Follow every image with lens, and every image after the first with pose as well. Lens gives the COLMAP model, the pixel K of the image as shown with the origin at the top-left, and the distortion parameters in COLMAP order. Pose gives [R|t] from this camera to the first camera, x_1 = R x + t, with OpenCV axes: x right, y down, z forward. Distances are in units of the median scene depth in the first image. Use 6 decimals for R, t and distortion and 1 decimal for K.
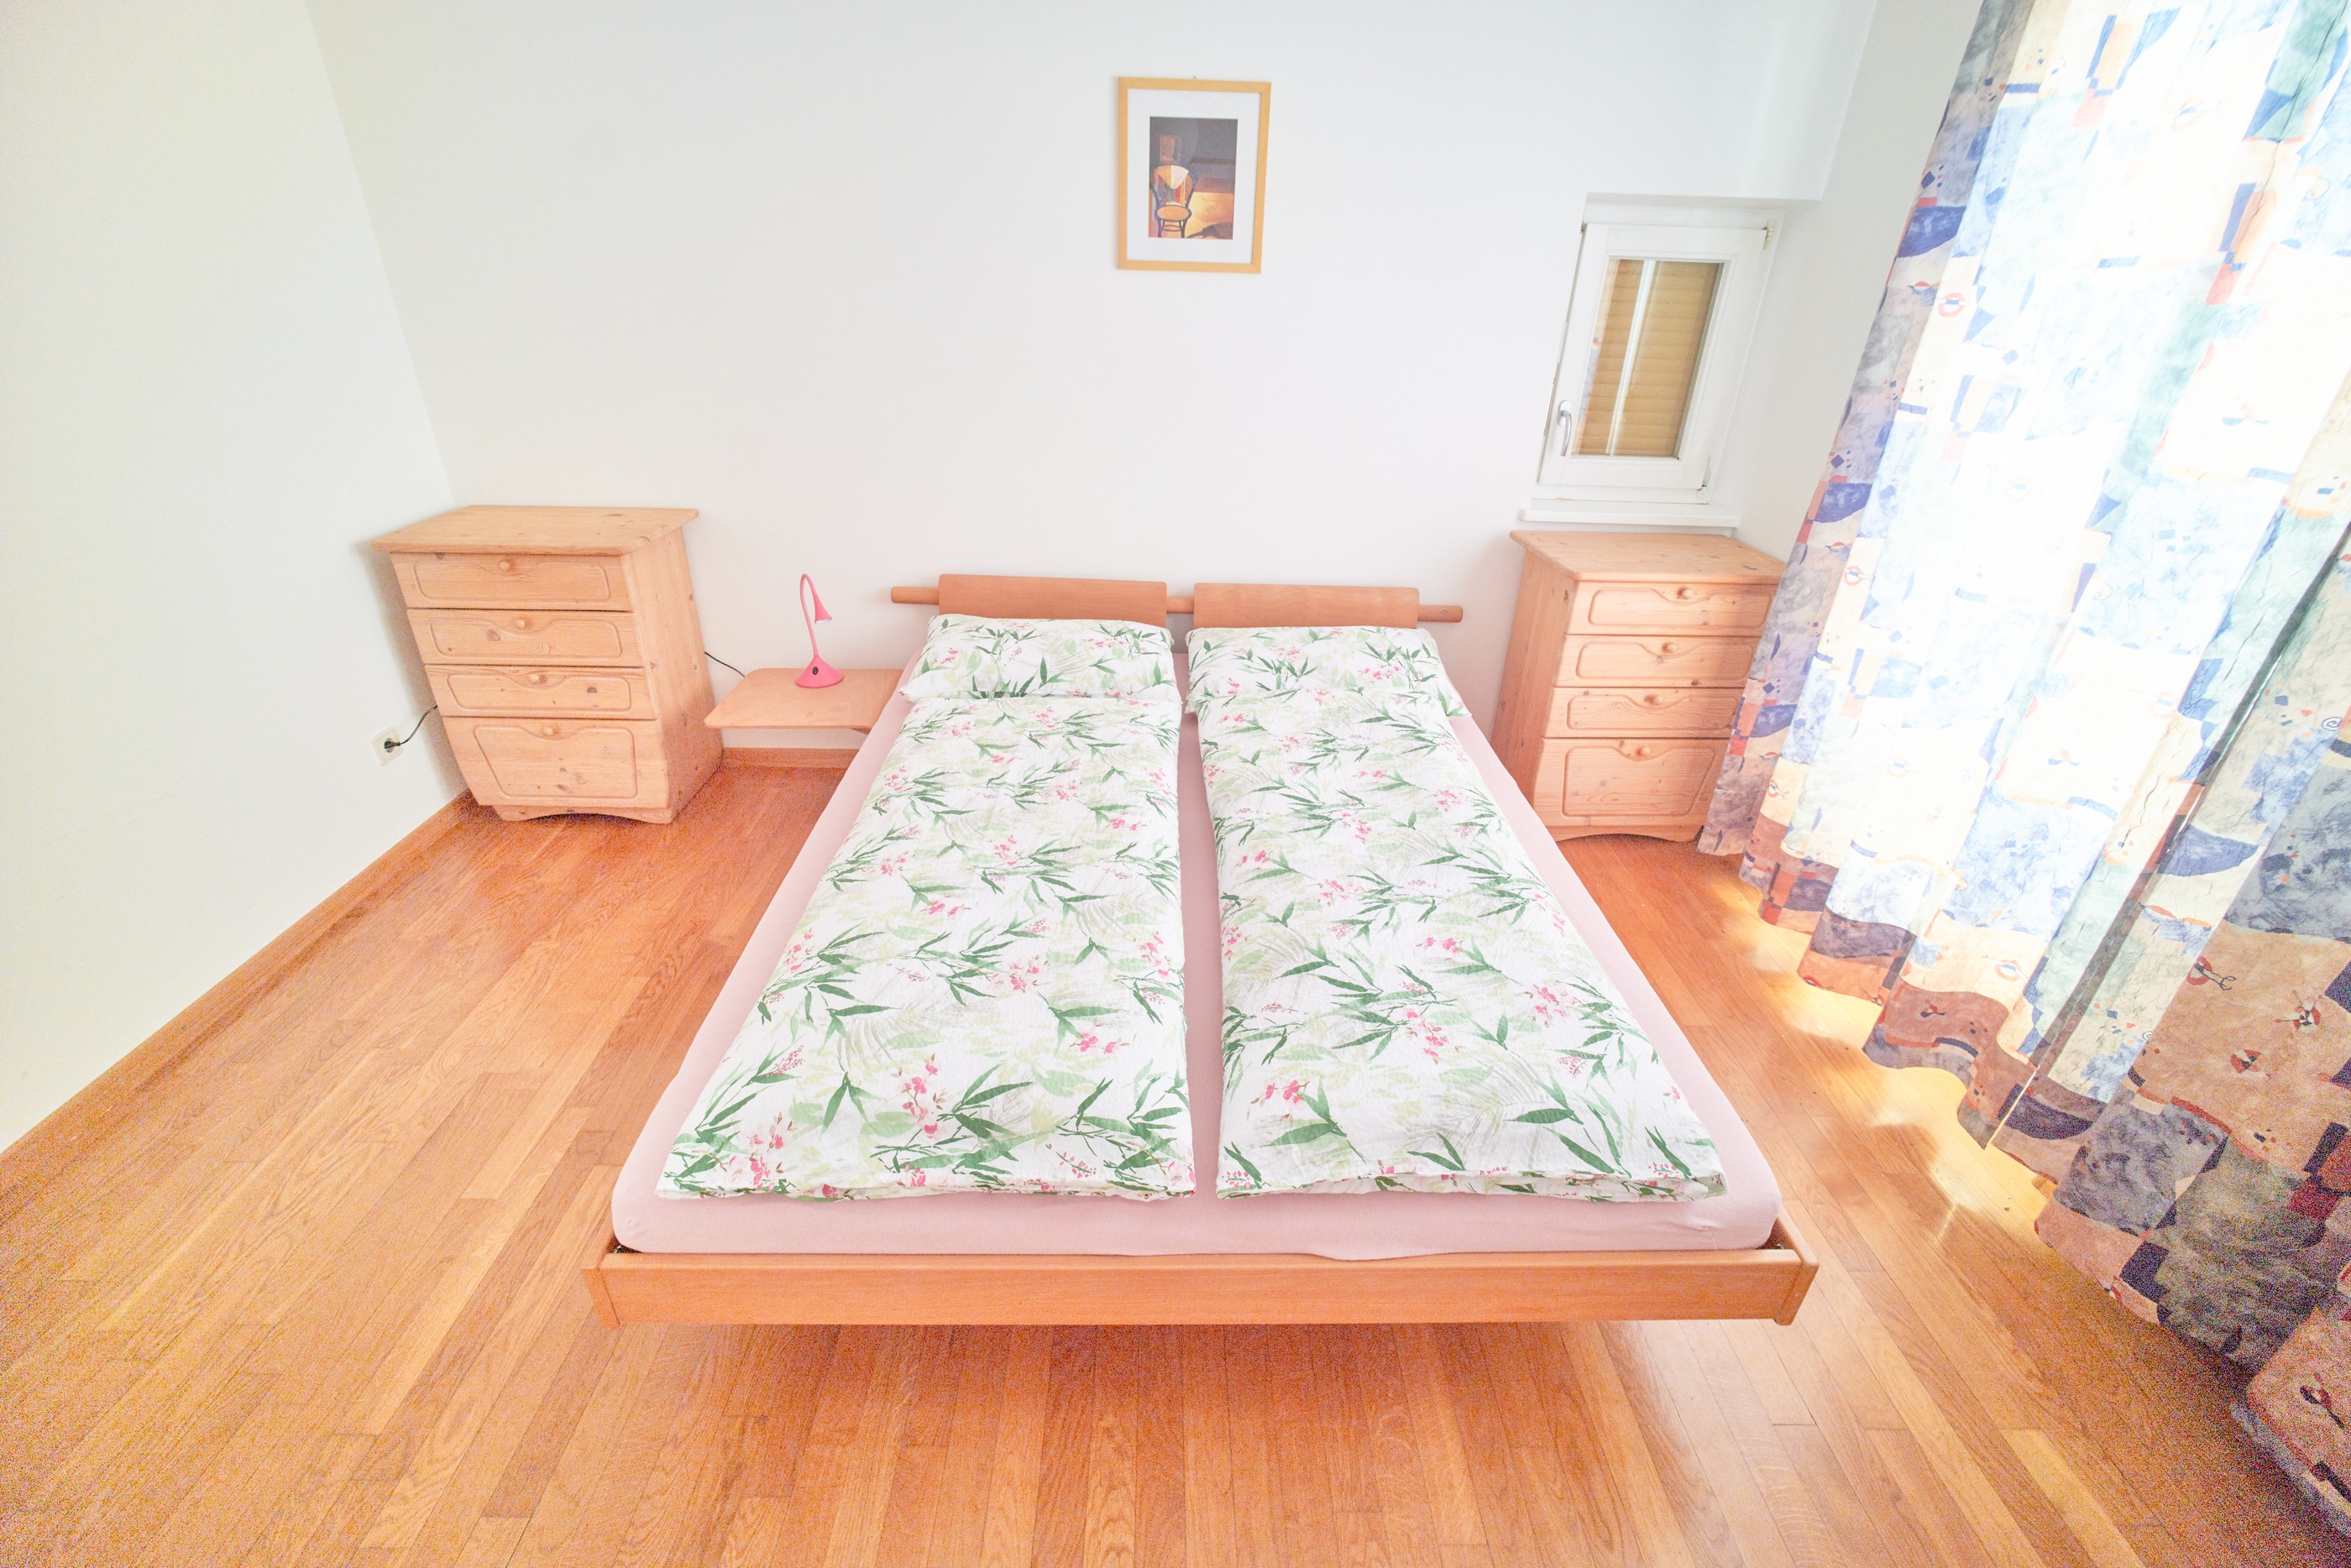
lens RADIAL K [[1012.4, 0, 1162.1], [0, 1012.4, 778.5], [0, 0, 1]] dist [-0.018566, 0.001330]
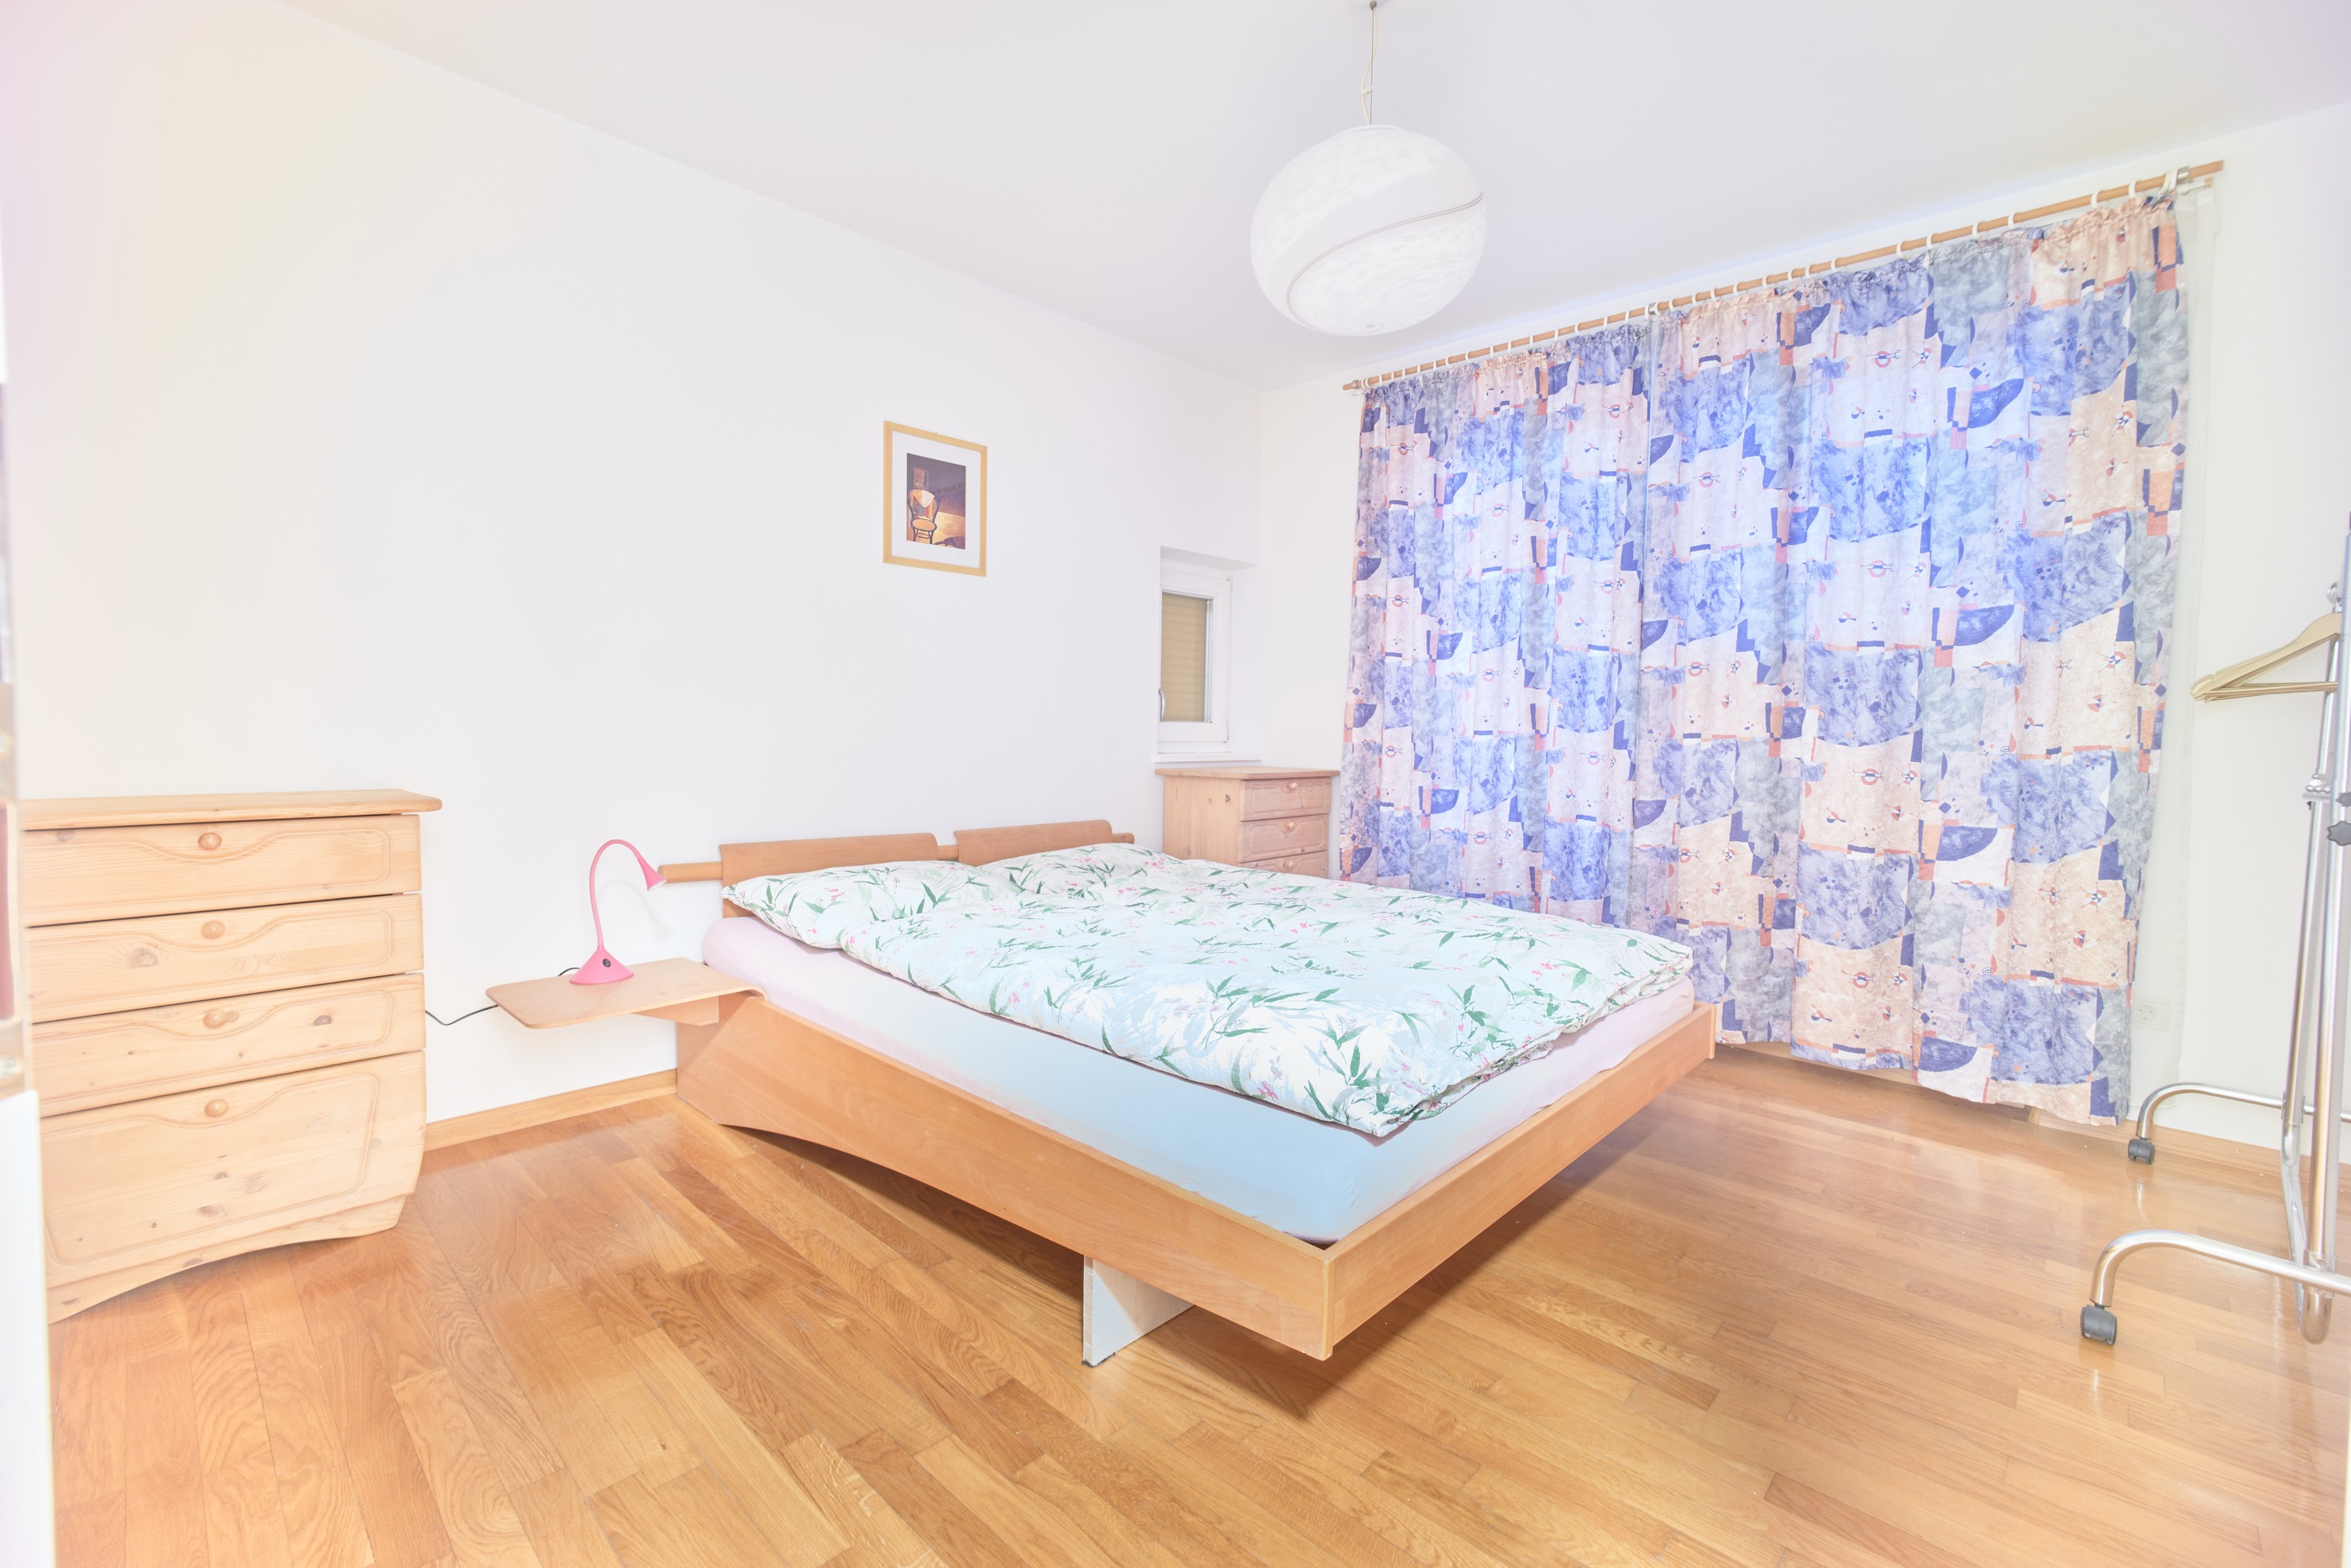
lens RADIAL K [[1012.4, 0, 1173.7], [0, 1012.4, 784.1], [0, 0, 1]] dist [-0.018566, 0.001330]
pose [[0.697019, -0.055482, 0.714903, -0.675736], [0.332287, 0.908482, -0.253469, 0.135205], [-0.635413, 0.414225, 0.651665, 0.141766]]
